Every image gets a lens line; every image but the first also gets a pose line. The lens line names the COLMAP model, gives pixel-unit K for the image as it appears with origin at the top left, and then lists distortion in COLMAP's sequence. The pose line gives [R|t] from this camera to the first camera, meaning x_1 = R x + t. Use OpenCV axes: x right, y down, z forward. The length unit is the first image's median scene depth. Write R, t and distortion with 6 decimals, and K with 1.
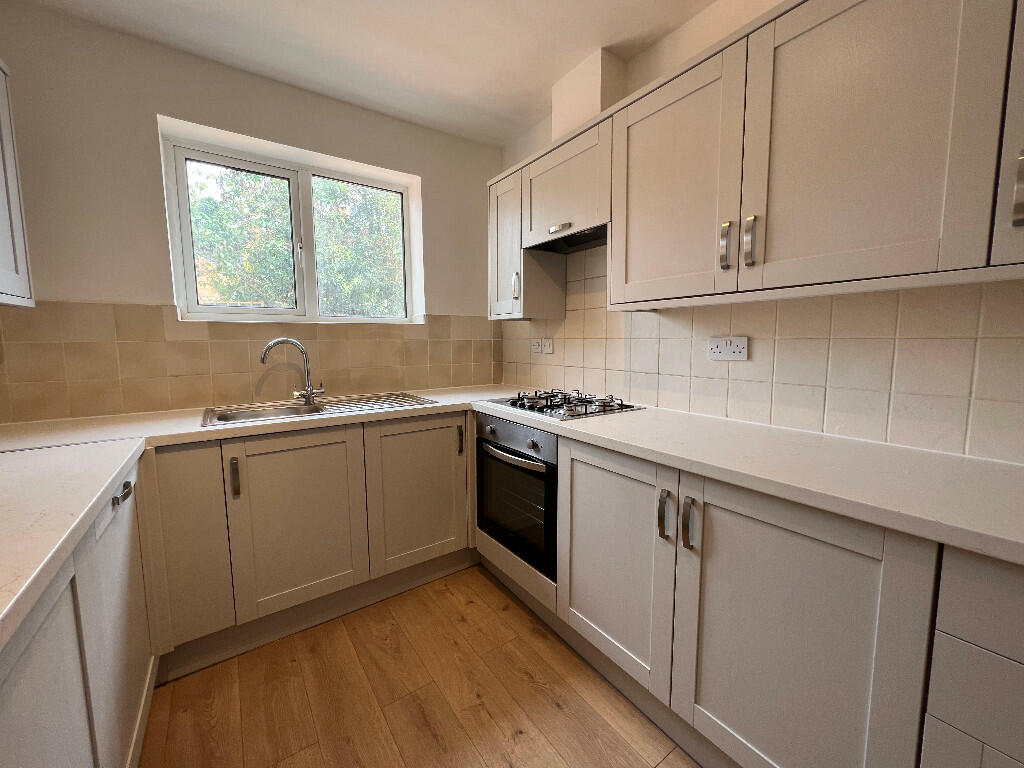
lens RADIAL K [[410.4, 0, 505.5], [0, 410.4, 380.7], [0, 0, 1]] dist [-0.002080, 0.000060]
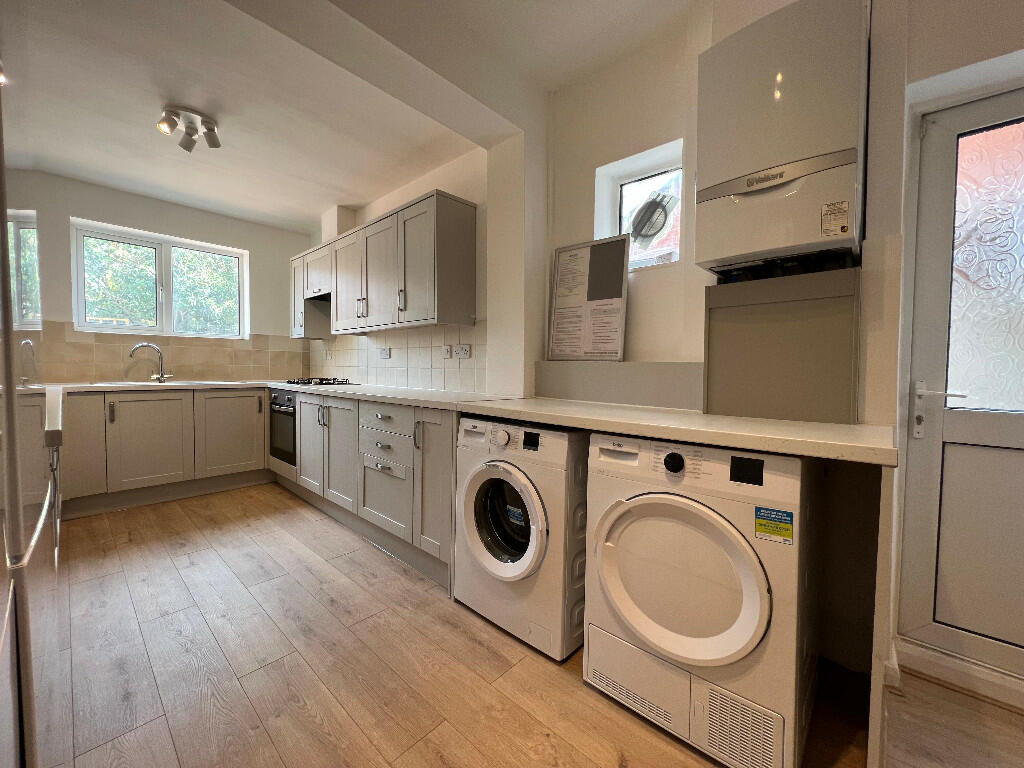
lens RADIAL K [[410.4, 0, 506.8], [0, 410.4, 381.4], [0, 0, 1]] dist [-0.002080, 0.000060]
pose [[0.975234, 0.011934, 0.220851, 0.568211], [0.002380, 0.997919, -0.064436, 0.171957], [-0.221161, 0.063366, 0.973177, -1.015937]]
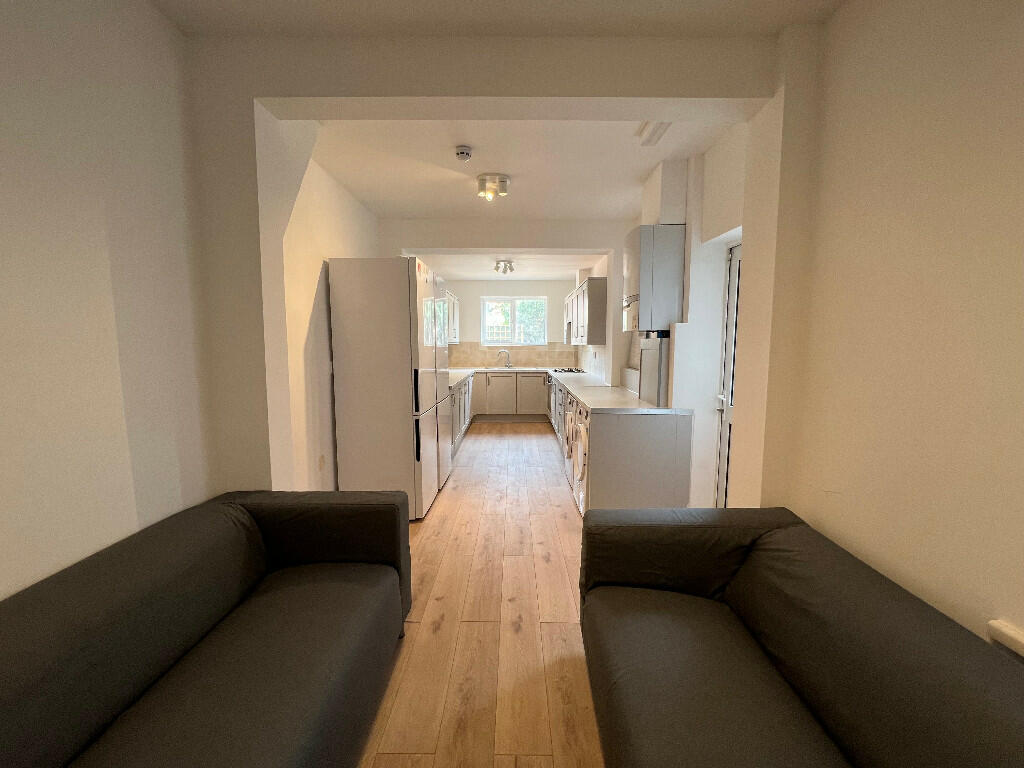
lens RADIAL K [[410.4, 0, 512.3], [0, 410.4, 380.8], [0, 0, 1]] dist [-0.002080, 0.000060]
pose [[0.822870, 0.059997, -0.565054, 1.693114], [-0.061408, 0.997976, 0.016539, 0.111532], [0.564902, 0.021089, 0.824888, -2.074526]]
